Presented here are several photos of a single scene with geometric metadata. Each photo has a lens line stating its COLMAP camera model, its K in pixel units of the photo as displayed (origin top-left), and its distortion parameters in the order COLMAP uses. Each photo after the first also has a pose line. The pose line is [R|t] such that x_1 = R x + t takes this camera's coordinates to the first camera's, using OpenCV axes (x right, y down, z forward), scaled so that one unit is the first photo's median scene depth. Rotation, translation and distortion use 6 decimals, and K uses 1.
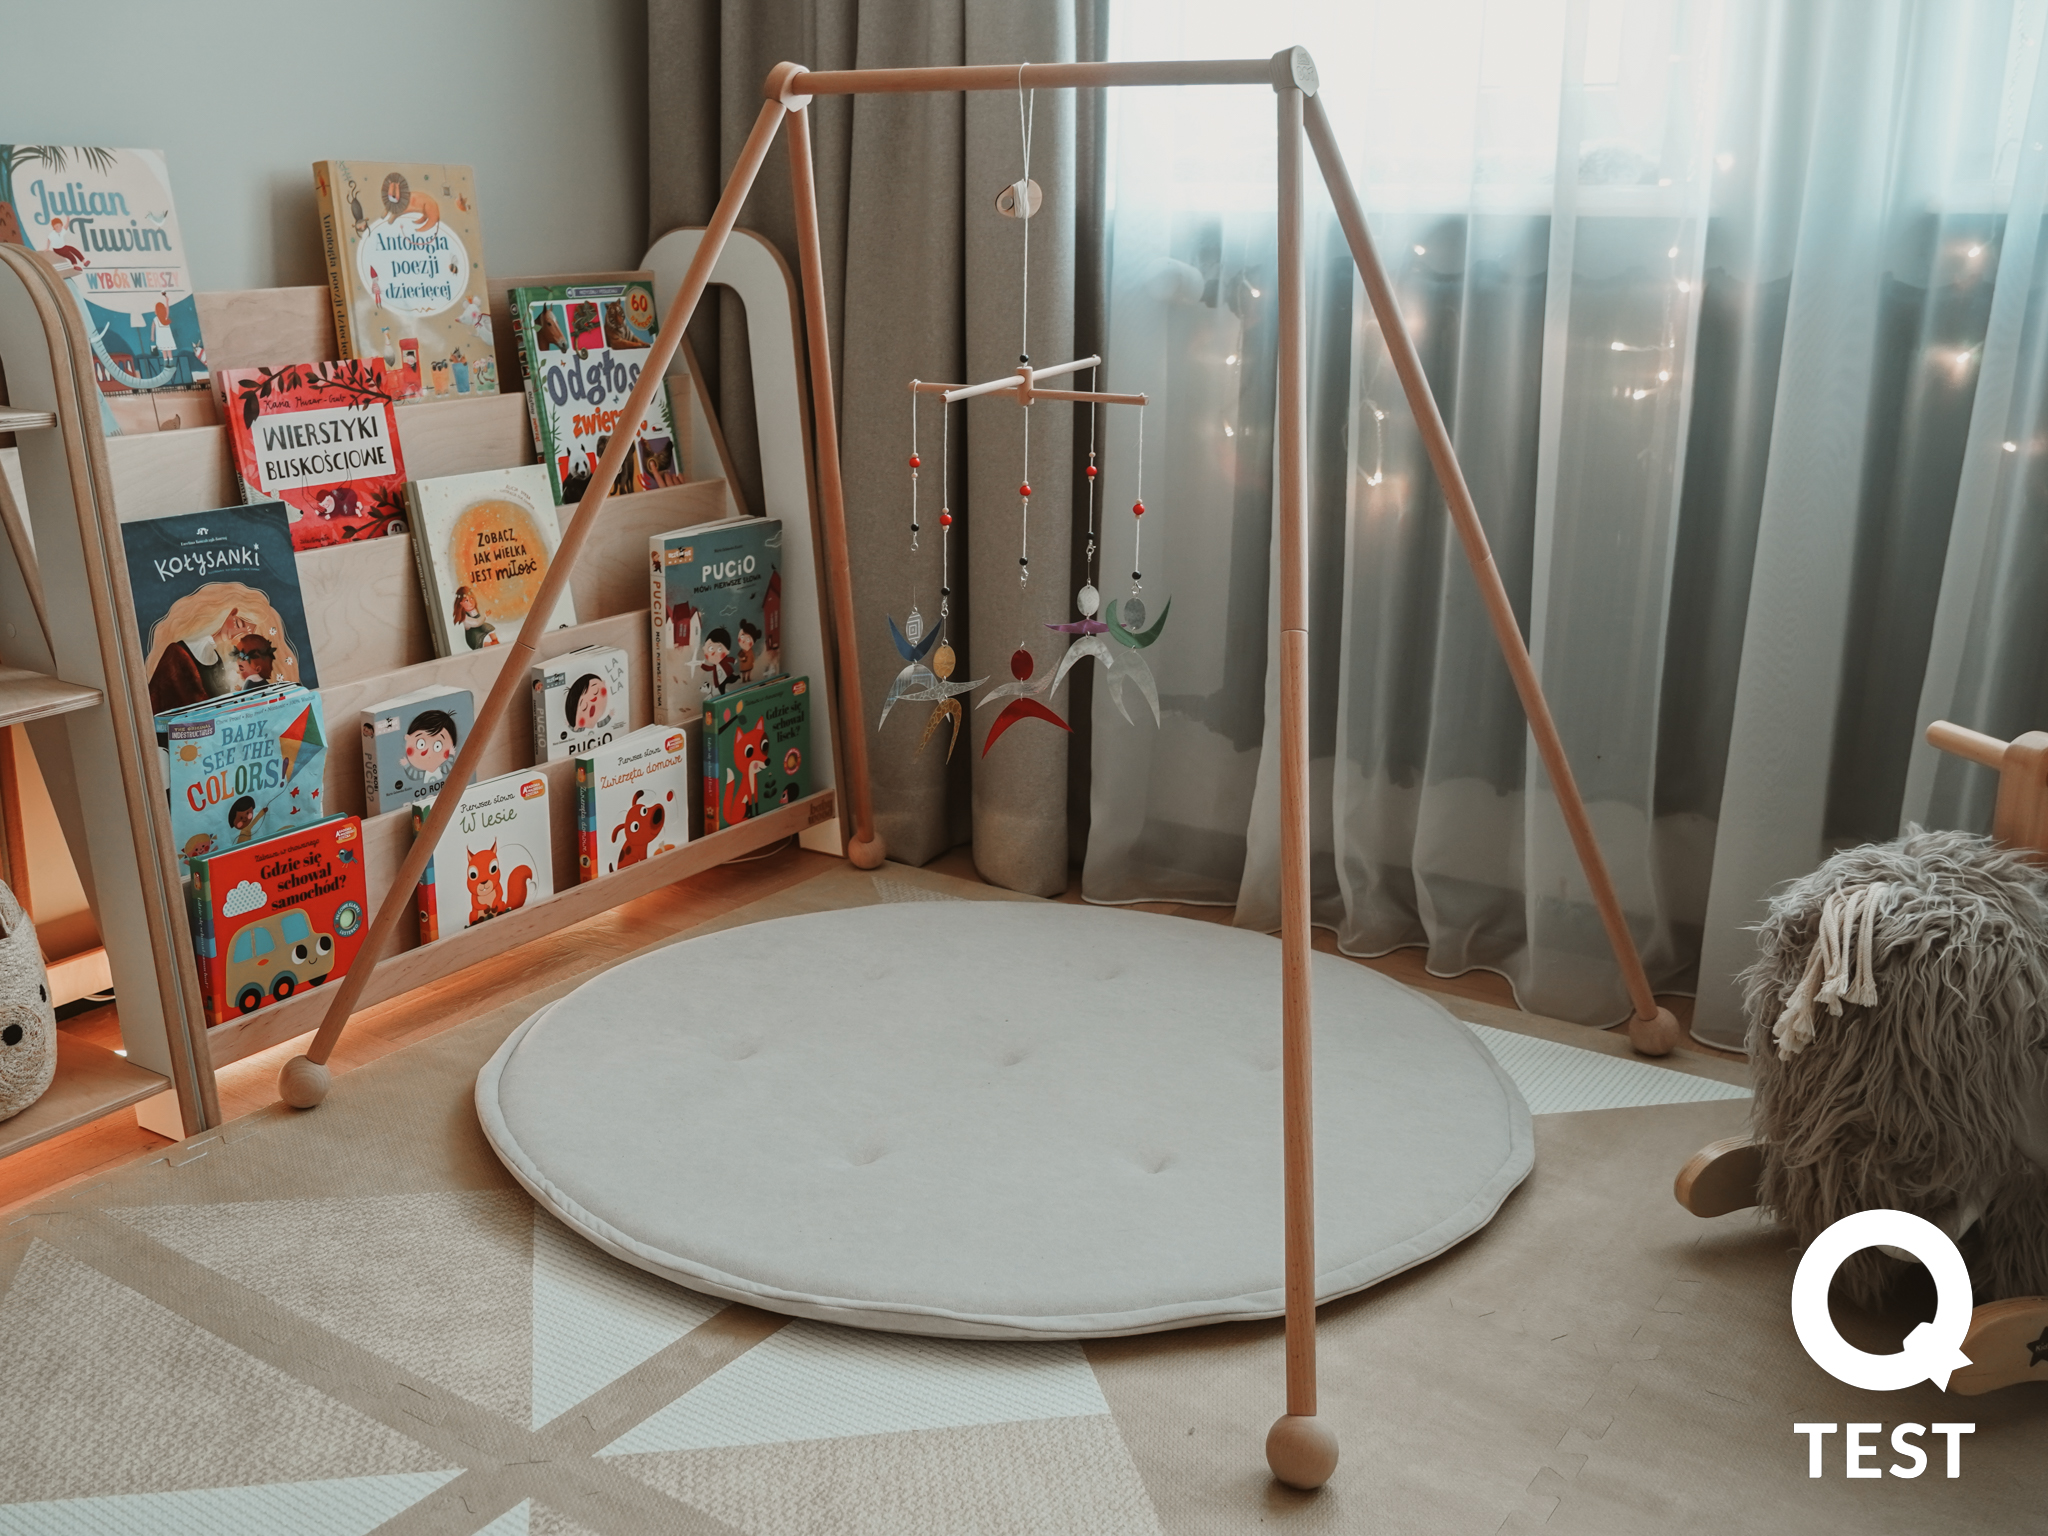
lens RADIAL K [[2077.0, 0, 949.1], [0, 2077.0, 769.6], [0, 0, 1]] dist [-0.067029, 0.080604]
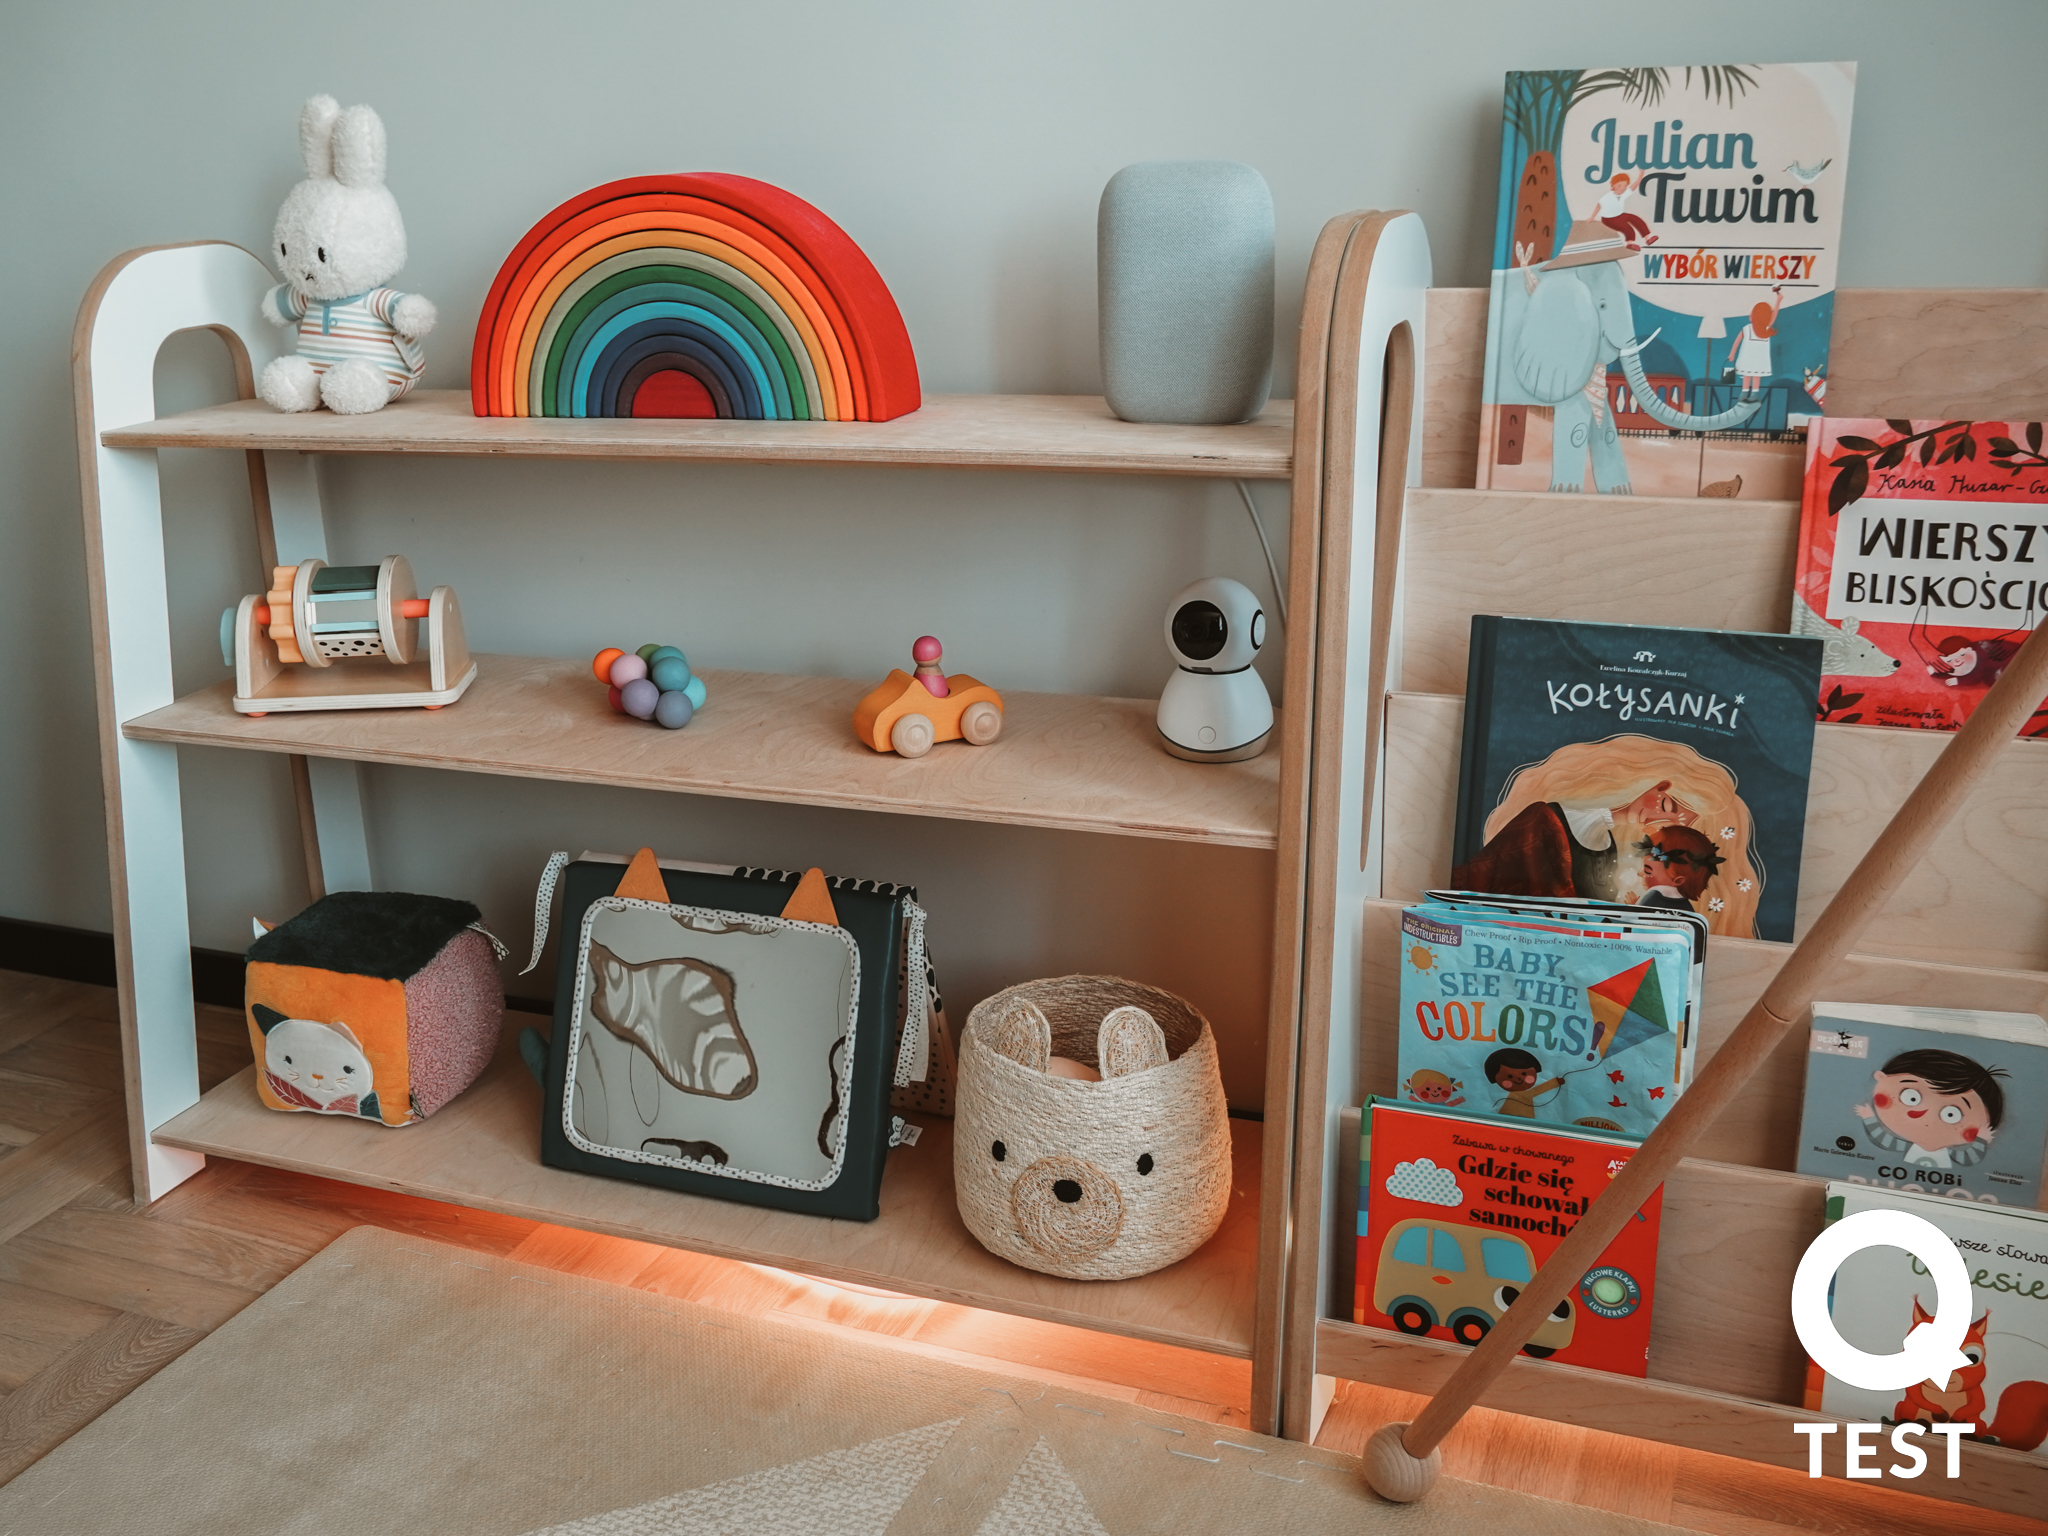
lens RADIAL K [[2077.0, 0, 949.1], [0, 2077.0, 769.6], [0, 0, 1]] dist [-0.067029, 0.080604]
pose [[0.153522, 0.282334, -0.946952, 0.234343], [-0.224846, 0.943155, 0.244749, -0.190091], [0.962224, 0.175344, 0.208277, 0.646012]]
